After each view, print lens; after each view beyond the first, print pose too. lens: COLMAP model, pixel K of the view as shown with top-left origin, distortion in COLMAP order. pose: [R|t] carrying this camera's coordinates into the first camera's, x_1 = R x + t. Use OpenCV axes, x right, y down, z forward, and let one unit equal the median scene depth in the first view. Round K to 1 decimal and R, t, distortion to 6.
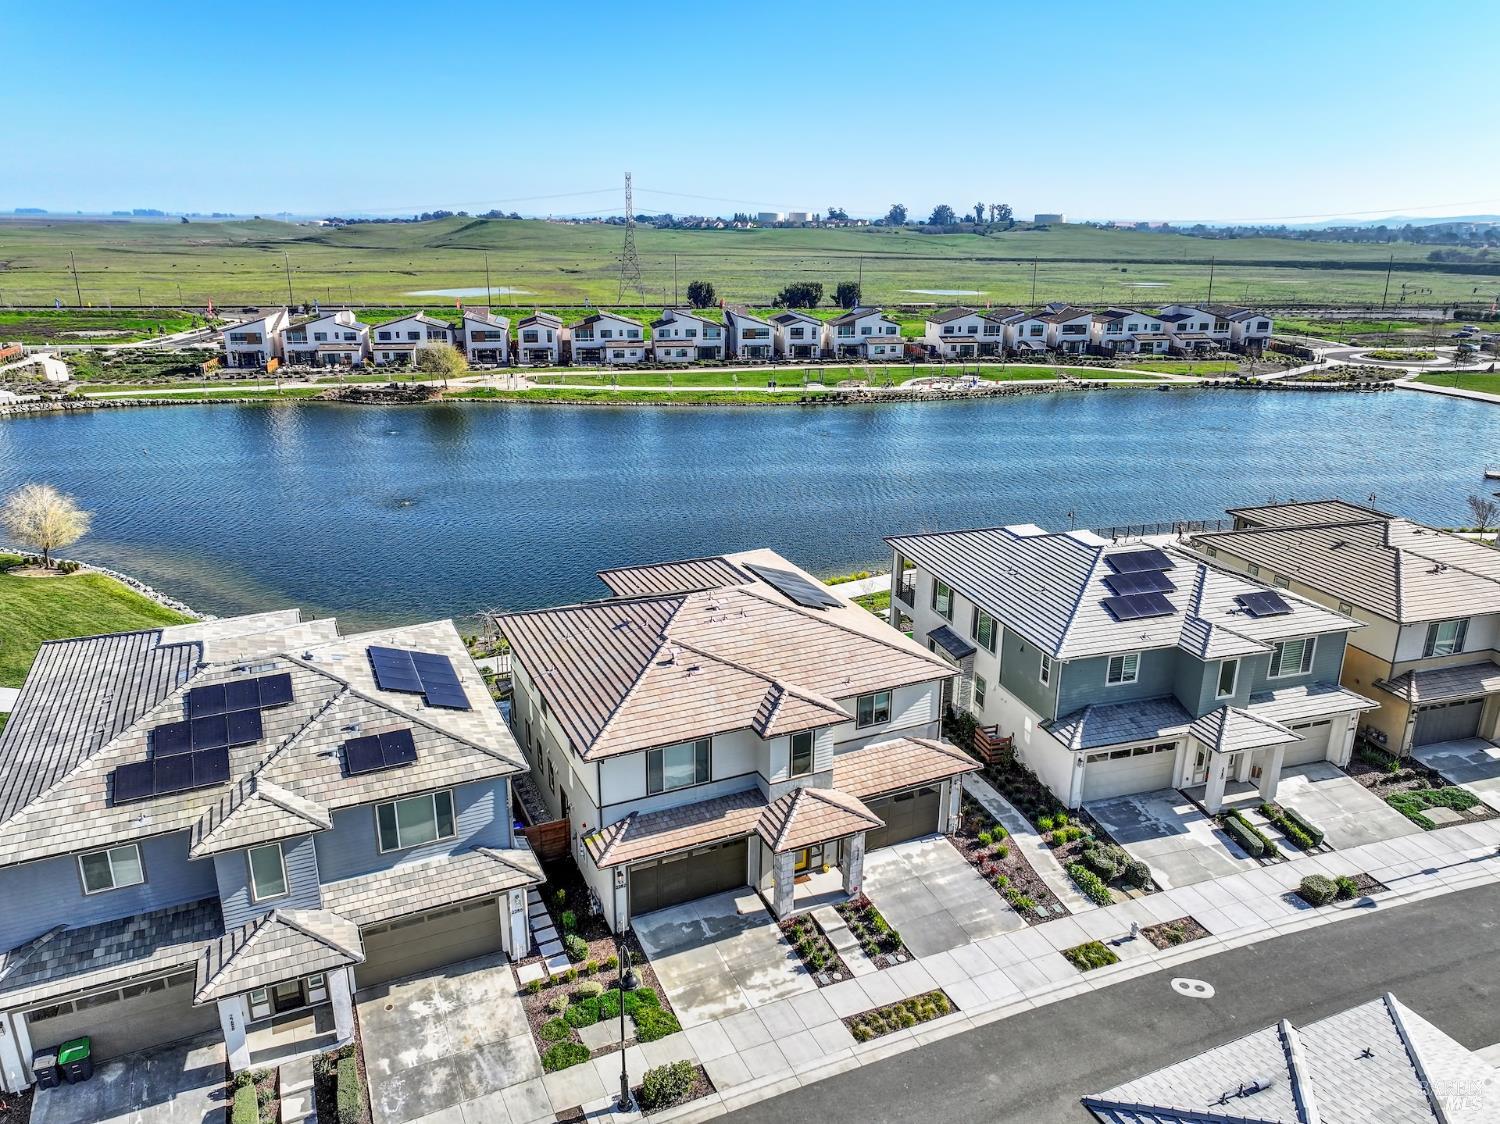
lens RADIAL K [[1054.2, 0, 755.7], [0, 1054.2, 552.8], [0, 0, 1]] dist [0.004973, 0.011589]
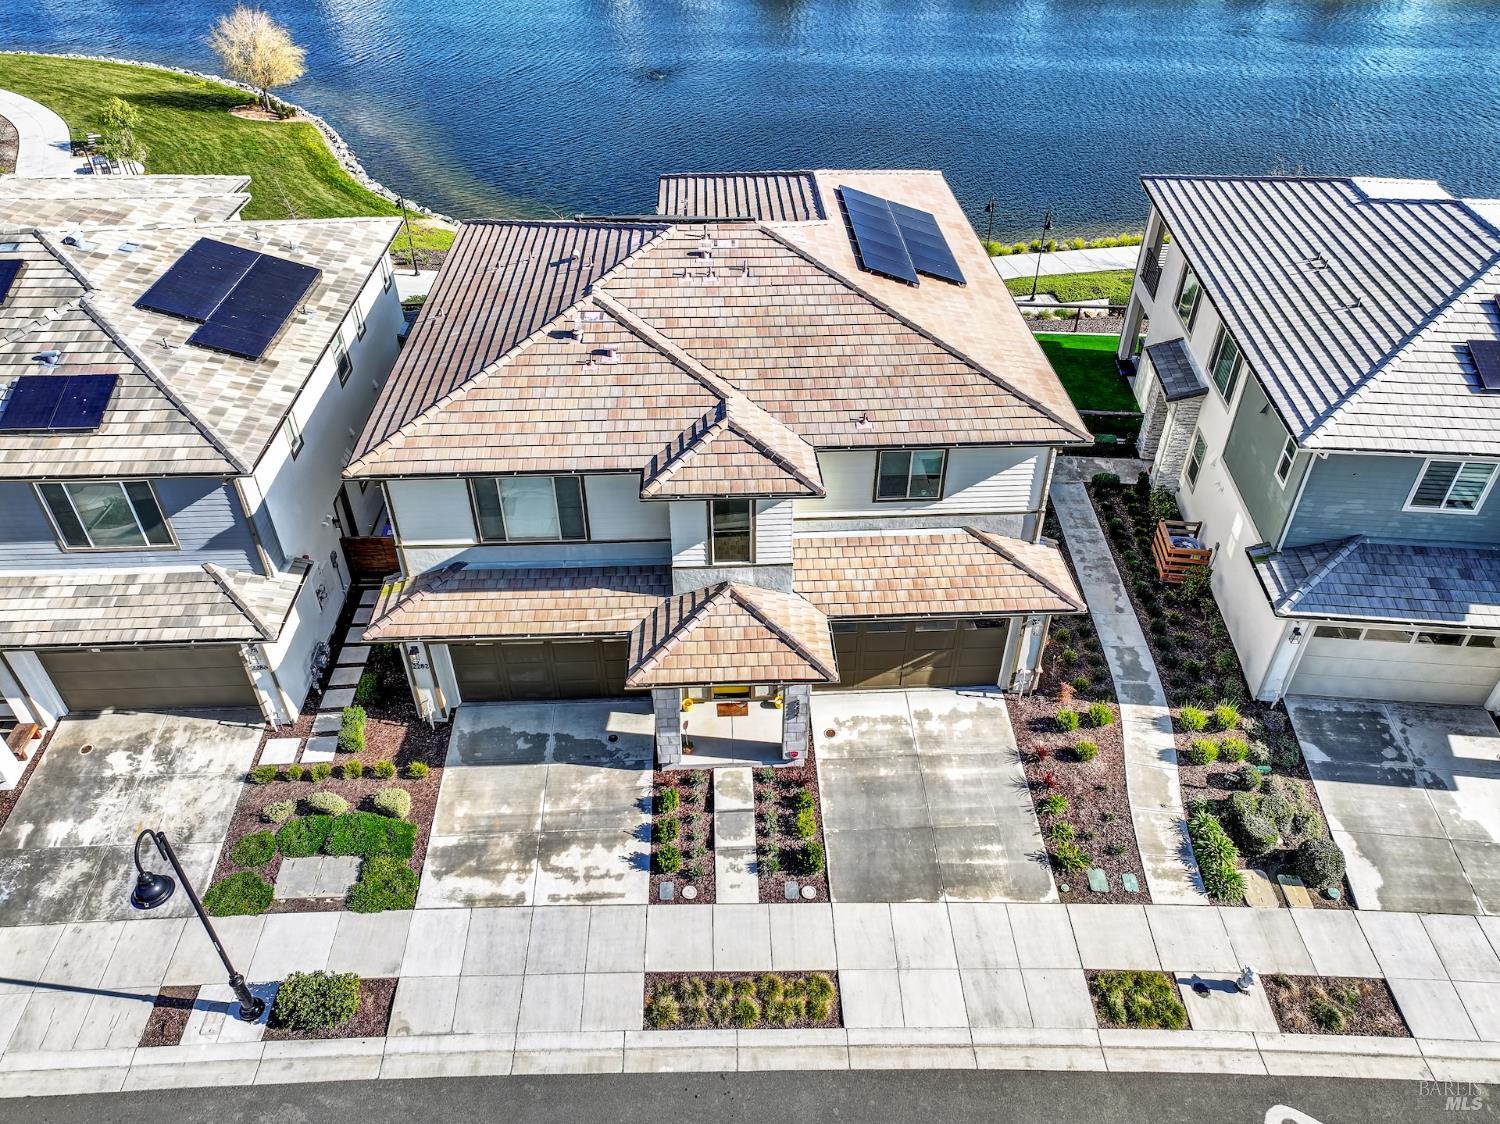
lens RADIAL K [[1054.2, 0, 755.7], [0, 1054.2, 552.8], [0, 0, 1]] dist [0.004973, 0.011589]
pose [[0.923620, 0.227968, -0.308150, 0.055399], [-0.110385, 0.928053, 0.355714, -0.001633], [0.367072, -0.294529, 0.882333, 0.112952]]
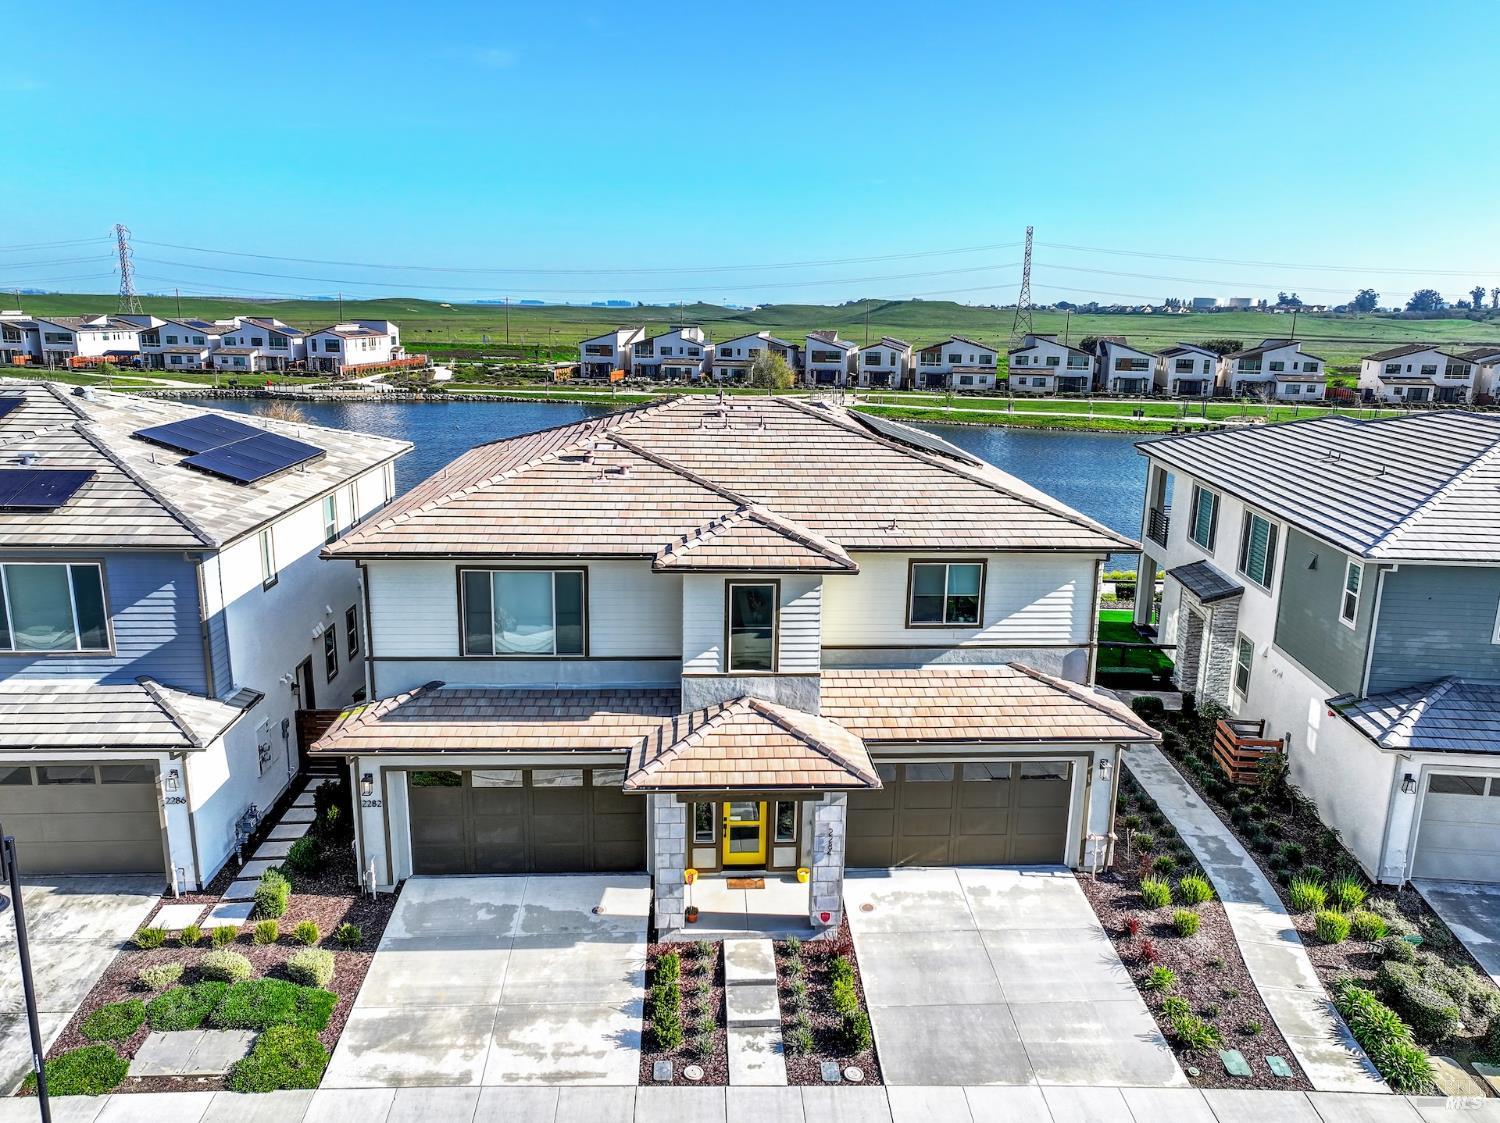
lens RADIAL K [[1079.6, 0, 755.8], [0, 1079.6, 553.7], [0, 0, 1]] dist [-0.003650, 0.023988]
pose [[0.928772, 0.090725, -0.359376, 0.053847], [-0.121744, 0.990458, -0.064593, 0.043803], [0.350087, 0.103744, 0.930955, 0.117351]]
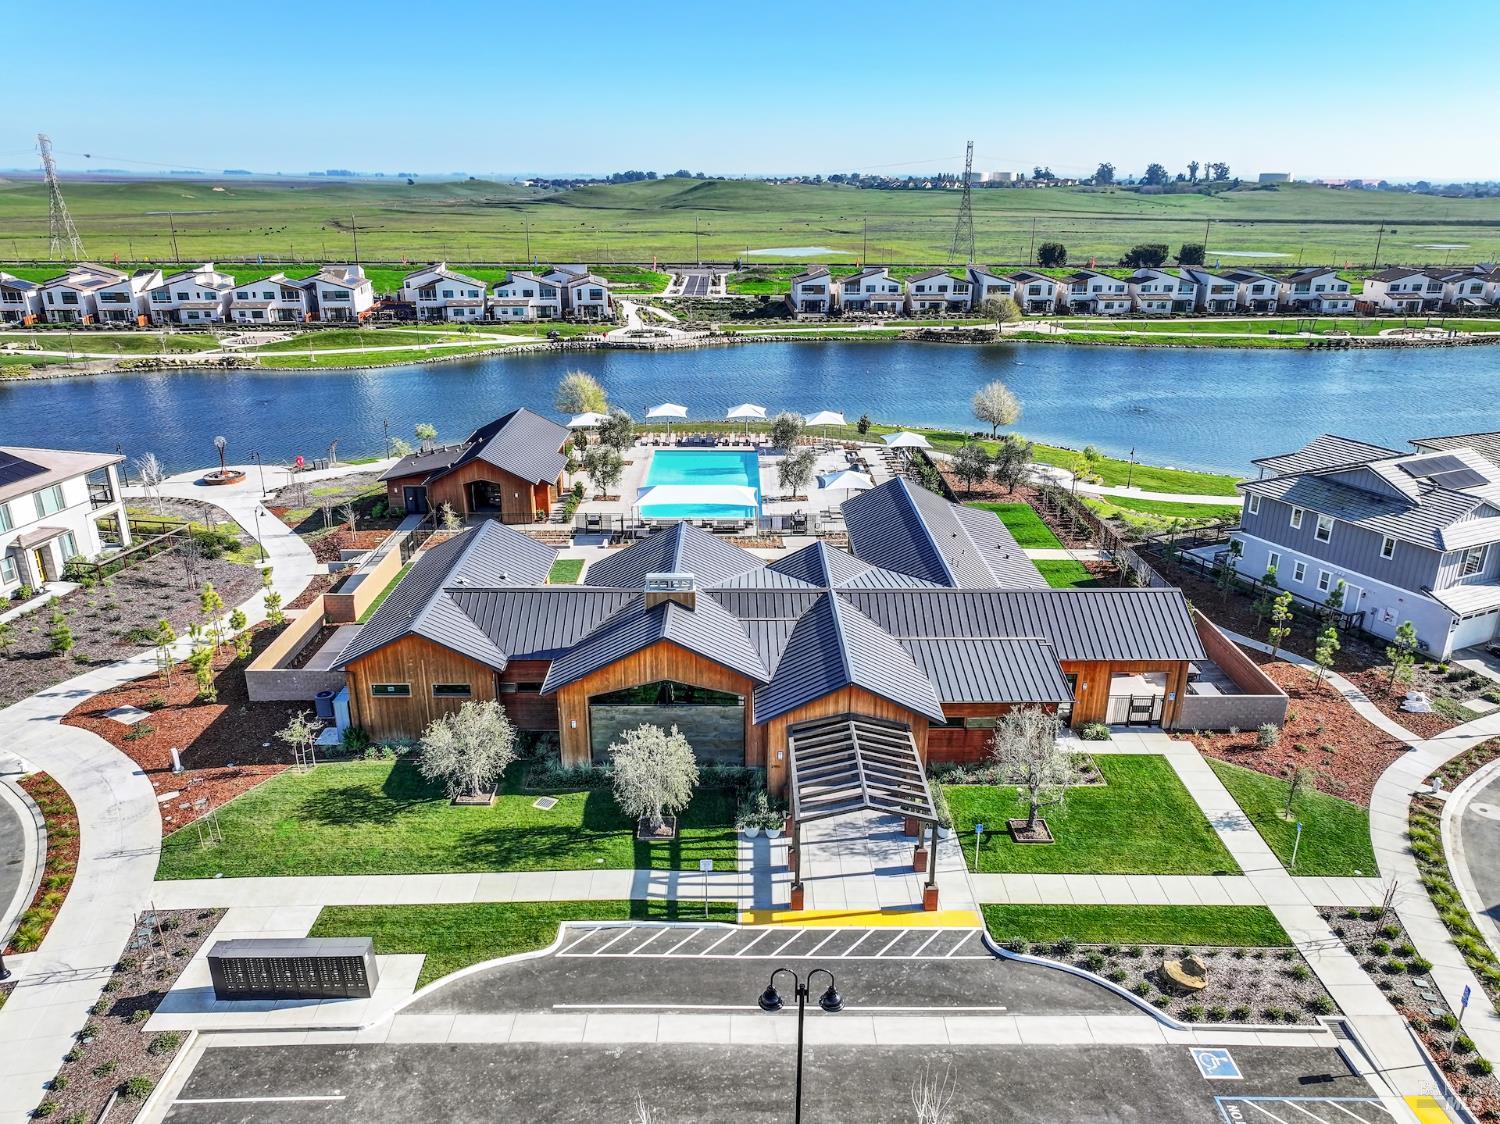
lens RADIAL K [[1054.2, 0, 755.7], [0, 1054.2, 552.8], [0, 0, 1]] dist [0.004973, 0.011589]
pose [[0.991252, 0.041942, -0.125140, -0.421579], [-0.037438, 0.998571, 0.038133, 0.067593], [0.126561, -0.033114, 0.991406, -0.272252]]
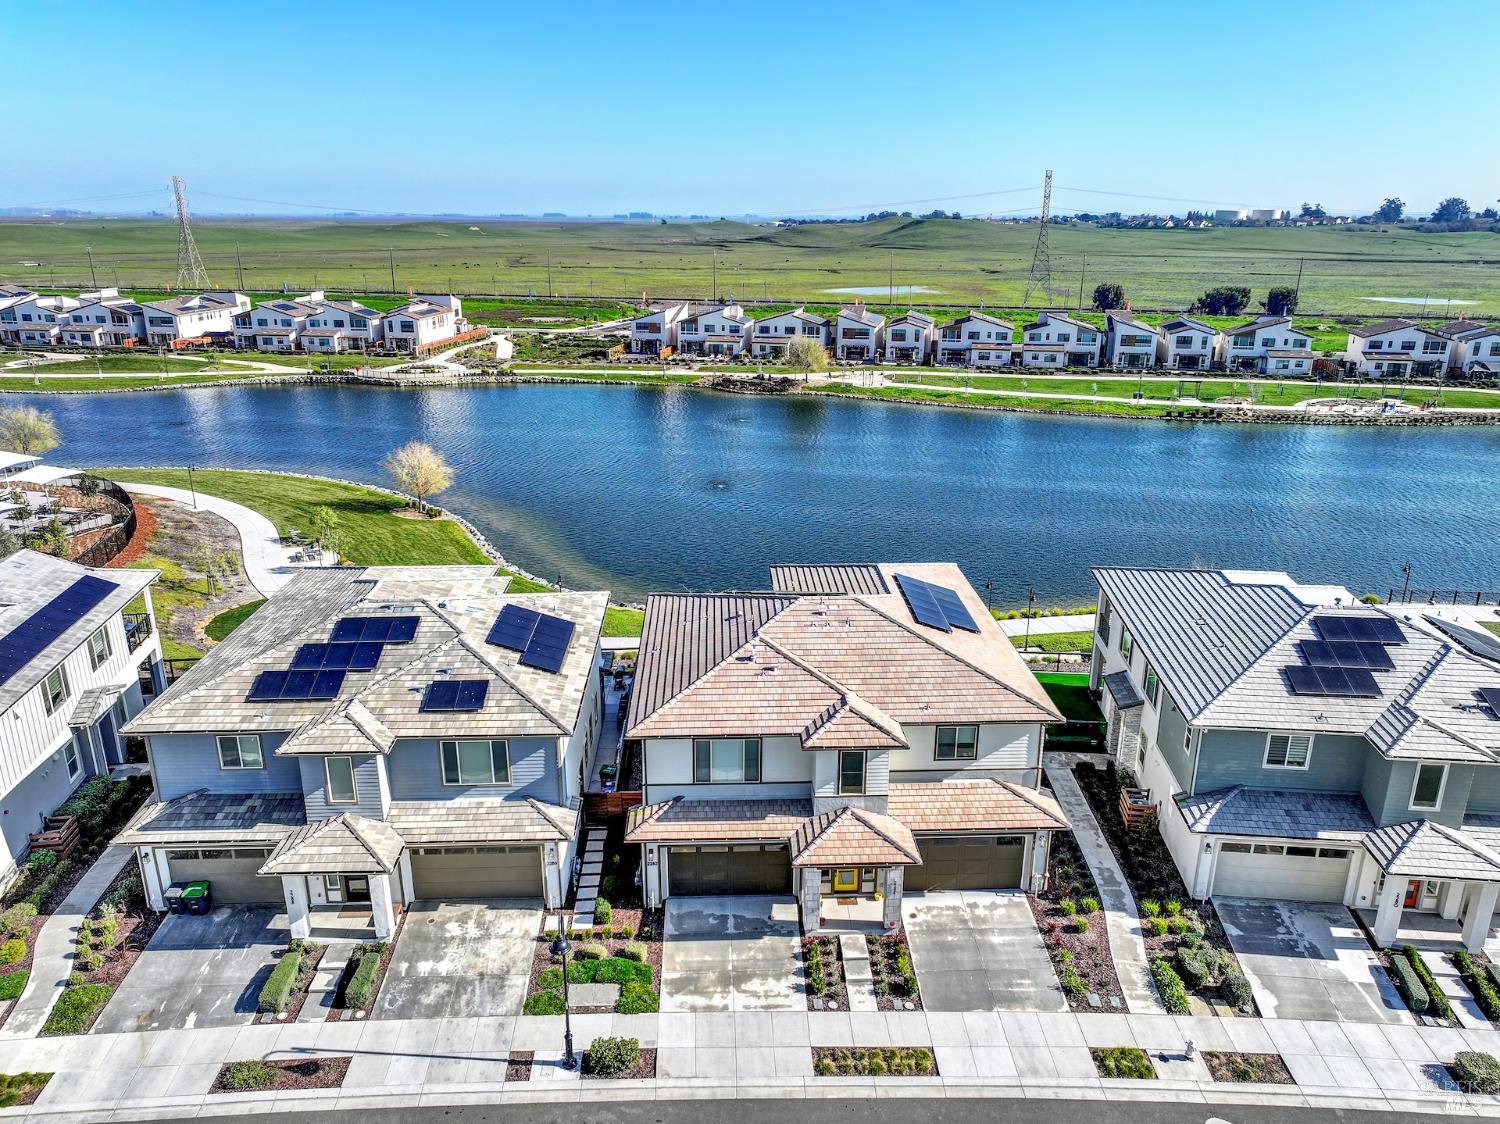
lens RADIAL K [[1054.2, 0, 755.7], [0, 1054.2, 552.8], [0, 0, 1]] dist [0.004973, 0.011589]
pose [[0.921543, 0.113757, -0.371238, 0.069418], [-0.113634, 0.993273, 0.022285, -0.004972], [0.371276, 0.021649, 0.928270, 0.014613]]
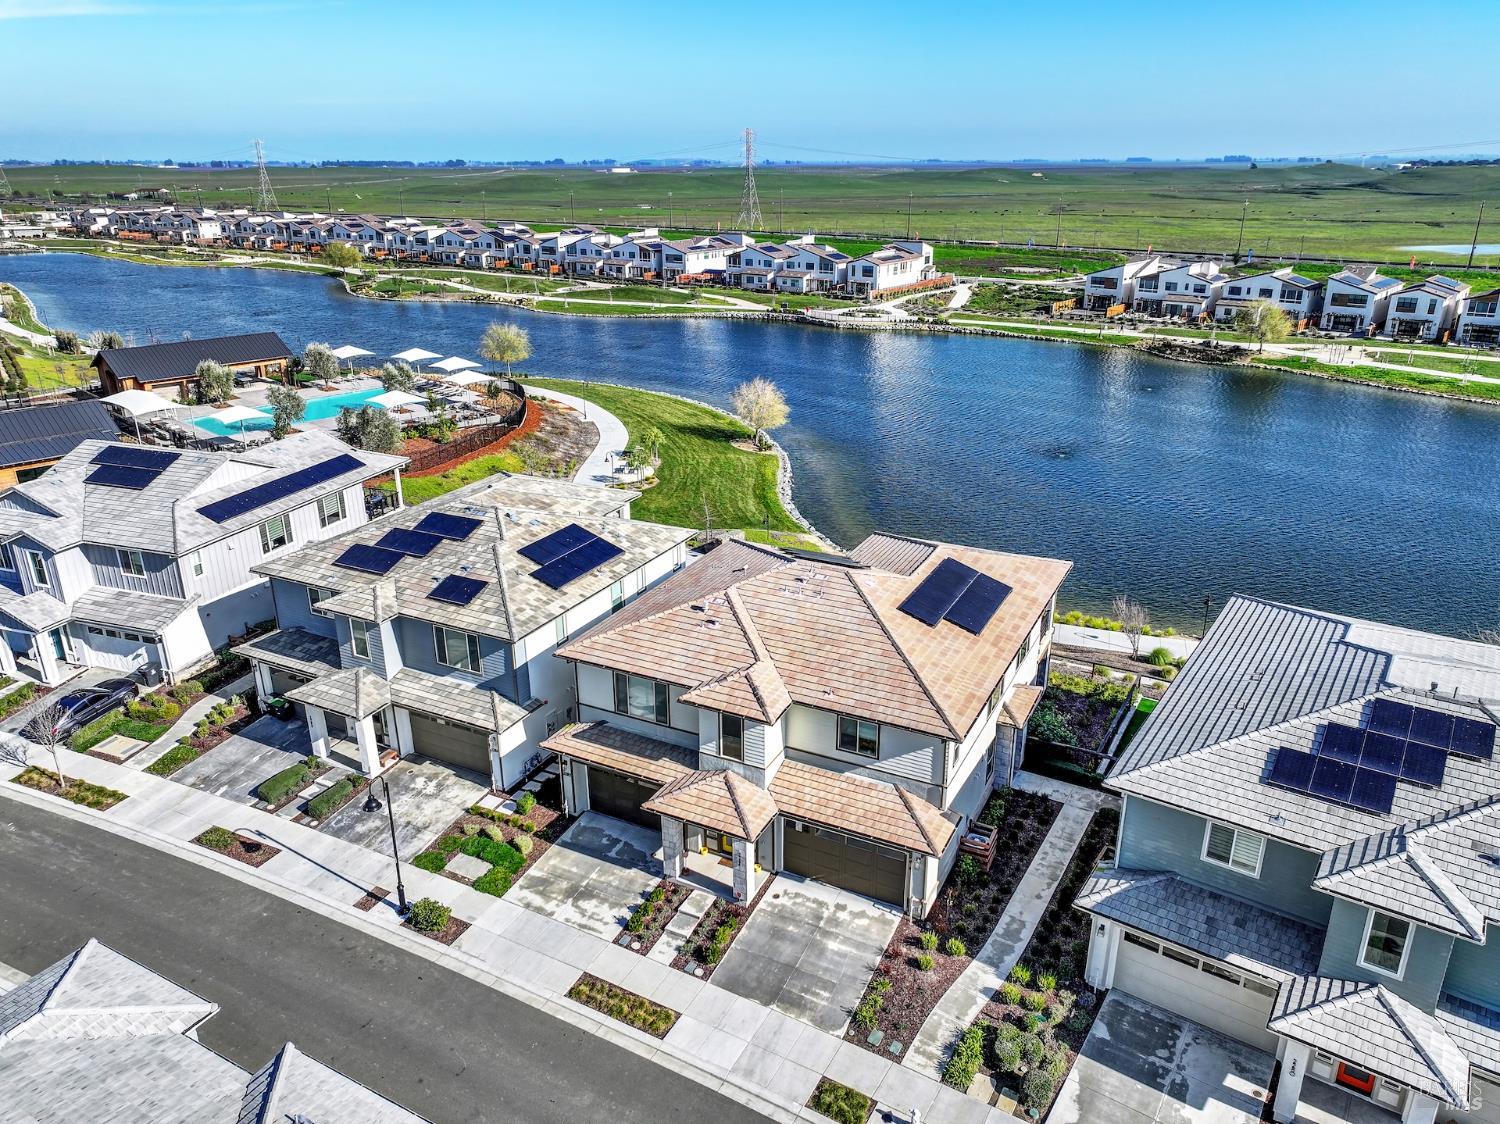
lens RADIAL K [[1054.2, 0, 755.7], [0, 1054.2, 552.8], [0, 0, 1]] dist [0.004973, 0.011589]
pose [[0.614731, 0.265479, -0.742716, 0.168938], [-0.230713, 0.960990, 0.152543, -0.028506], [0.754239, 0.077581, 0.652000, 0.087255]]
